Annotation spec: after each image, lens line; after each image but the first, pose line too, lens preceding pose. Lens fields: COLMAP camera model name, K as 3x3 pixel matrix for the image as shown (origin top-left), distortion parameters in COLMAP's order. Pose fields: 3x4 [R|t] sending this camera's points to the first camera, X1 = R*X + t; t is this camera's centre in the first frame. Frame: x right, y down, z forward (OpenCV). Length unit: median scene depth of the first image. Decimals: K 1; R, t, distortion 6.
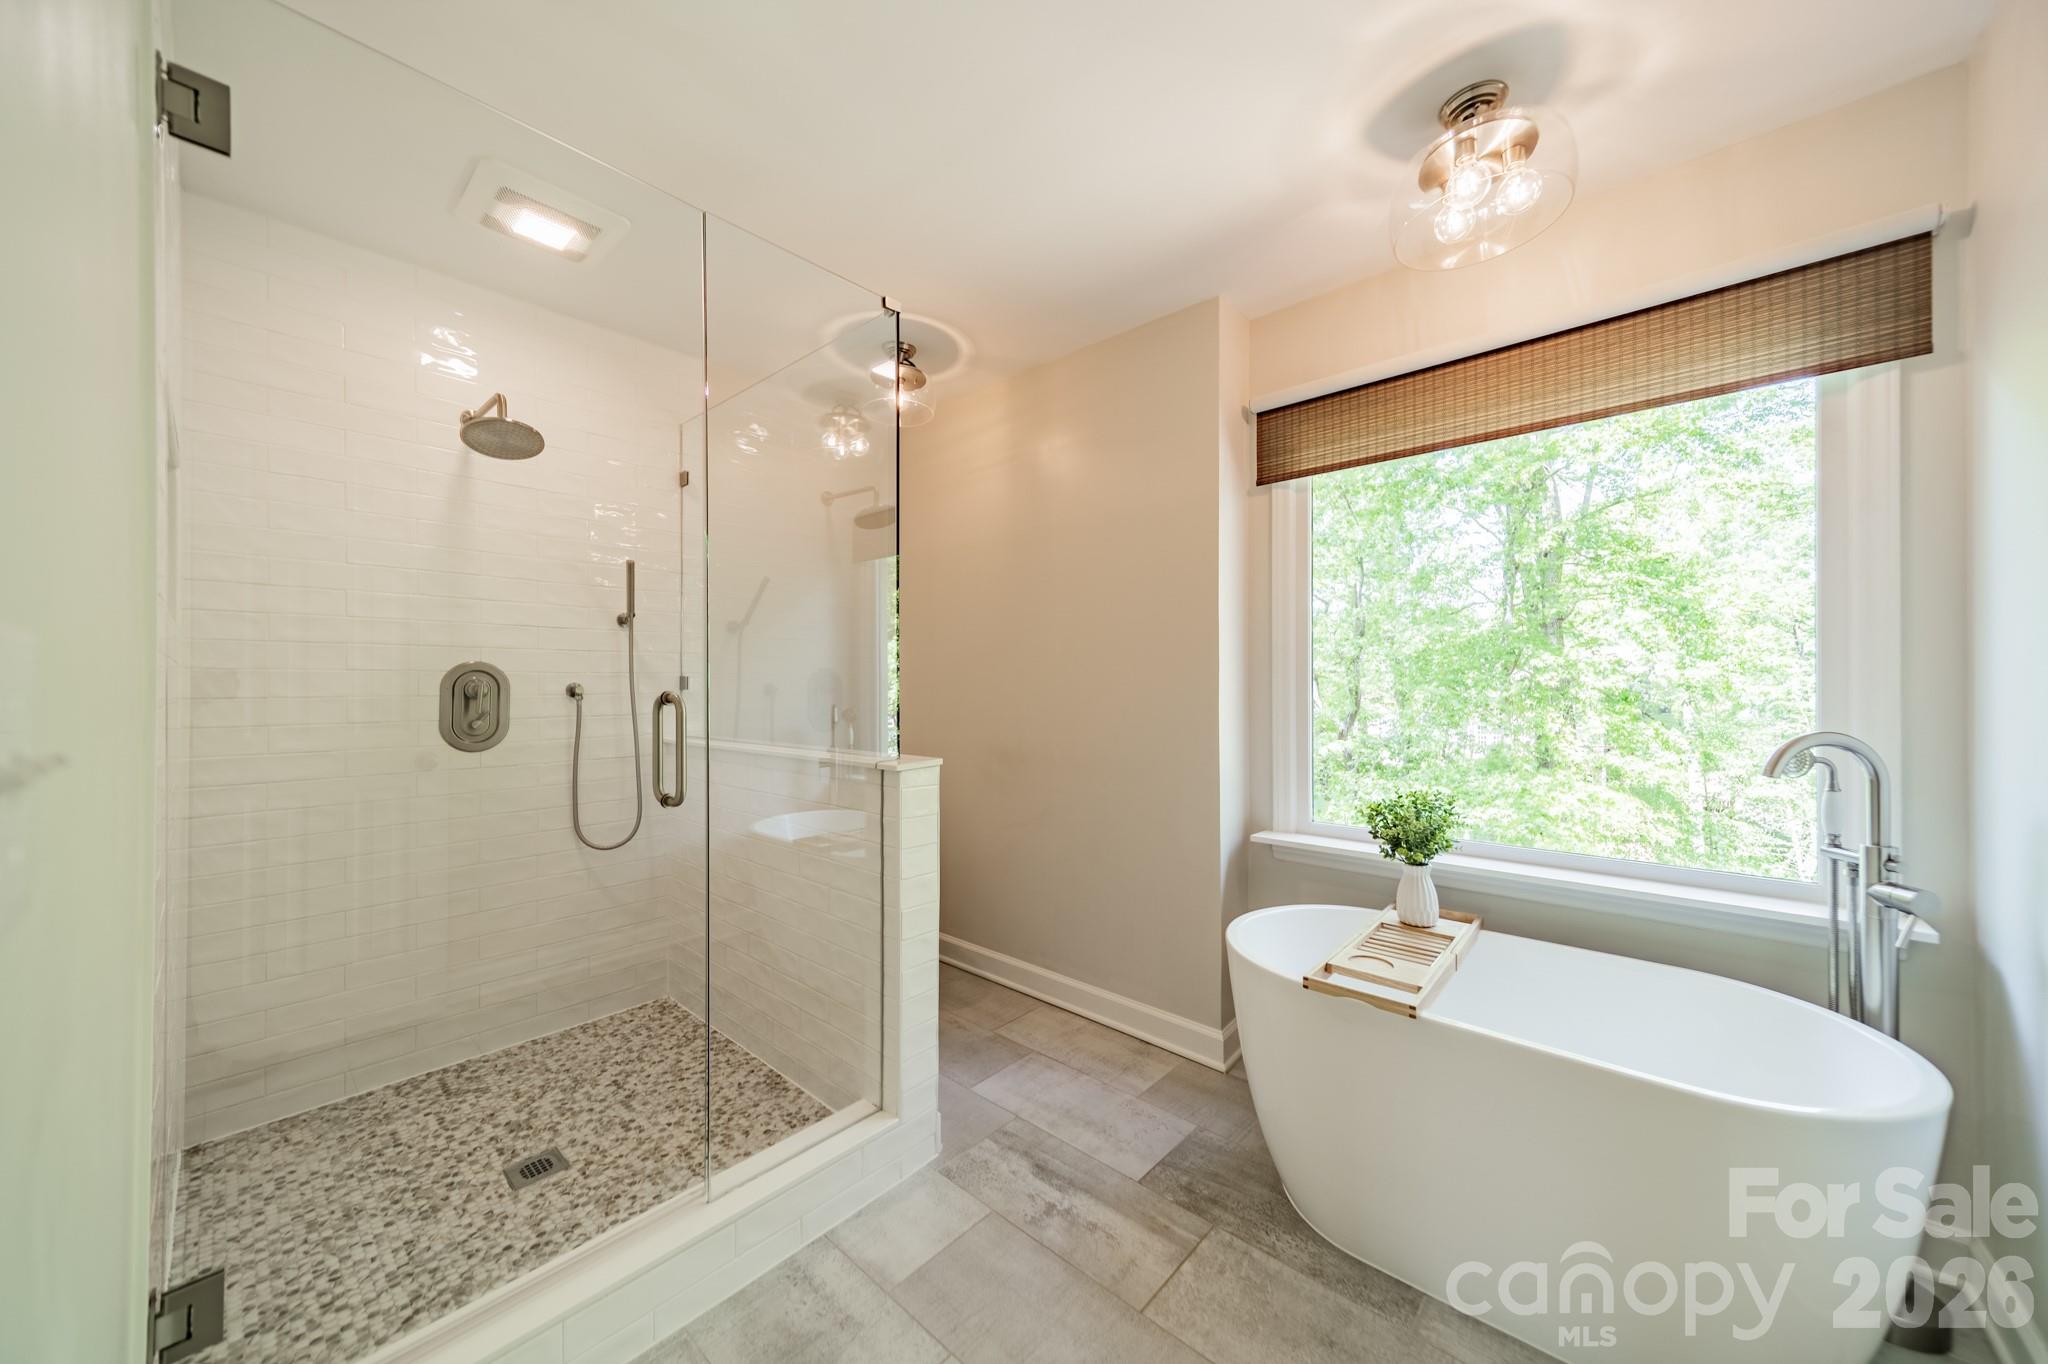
lens RADIAL K [[722.1, 0, 1029.1], [0, 722.1, 677.1], [0, 0, 1]] dist [0.007244, 0.000660]
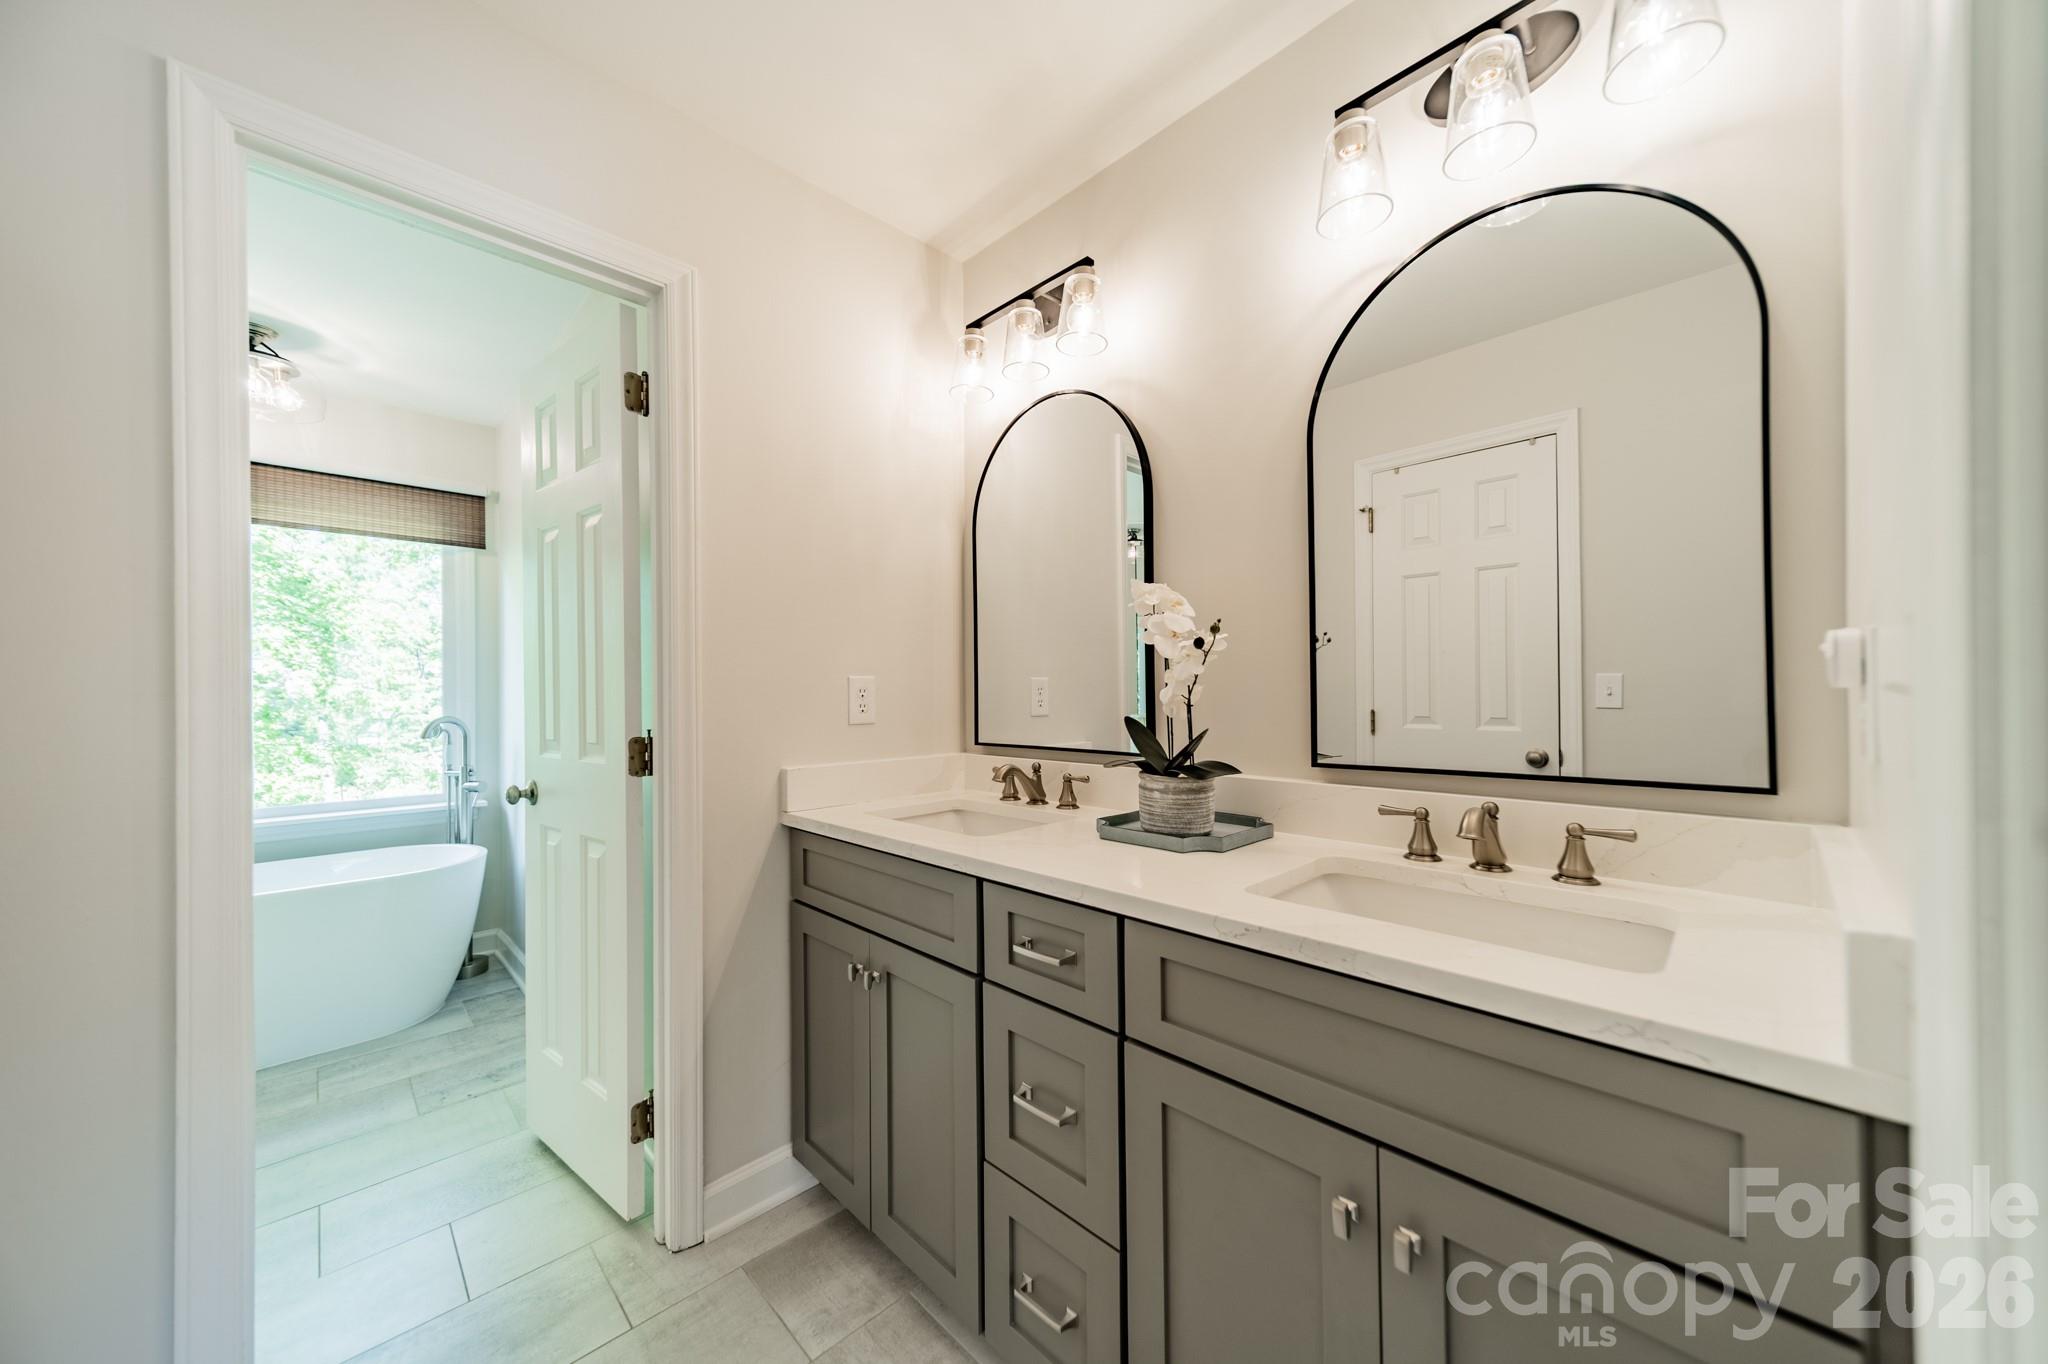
lens RADIAL K [[722.1, 0, 1029.0], [0, 722.1, 686.6], [0, 0, 1]] dist [0.007244, 0.000660]
pose [[0.058956, 0.006190, 0.998241, -0.858396], [0.003632, 0.999973, -0.006415, 0.005188], [-0.998254, 0.004004, 0.058932, -0.766241]]
